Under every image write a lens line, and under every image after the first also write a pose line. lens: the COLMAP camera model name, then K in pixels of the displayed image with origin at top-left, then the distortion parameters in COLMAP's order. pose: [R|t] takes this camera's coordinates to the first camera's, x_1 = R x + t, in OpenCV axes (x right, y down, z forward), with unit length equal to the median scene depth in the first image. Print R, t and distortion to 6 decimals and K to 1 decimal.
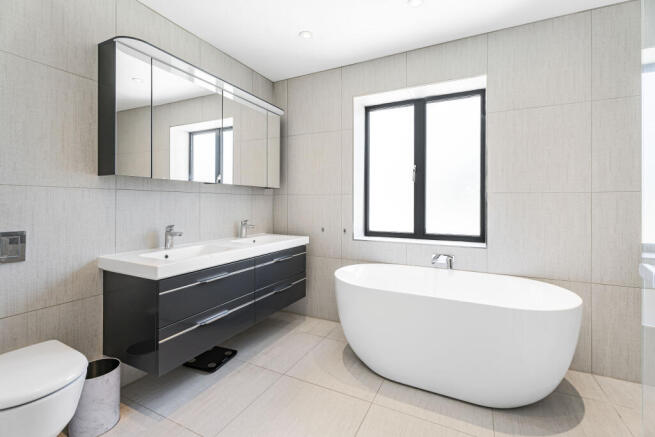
lens RADIAL K [[296.7, 0, 329.6], [0, 296.7, 203.9], [0, 0, 1]] dist [0.002094, 0.000267]
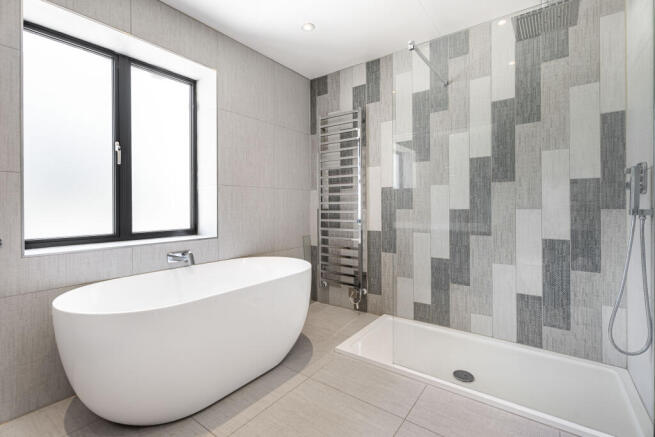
lens RADIAL K [[296.7, 0, 329.6], [0, 296.7, 203.9], [0, 0, 1]] dist [0.002094, 0.000267]
pose [[0.162467, -0.000489, 0.986714, -0.395161], [0.001510, 0.999999, 0.000247, 0.027155], [-0.986713, 0.001450, 0.162467, 0.394261]]
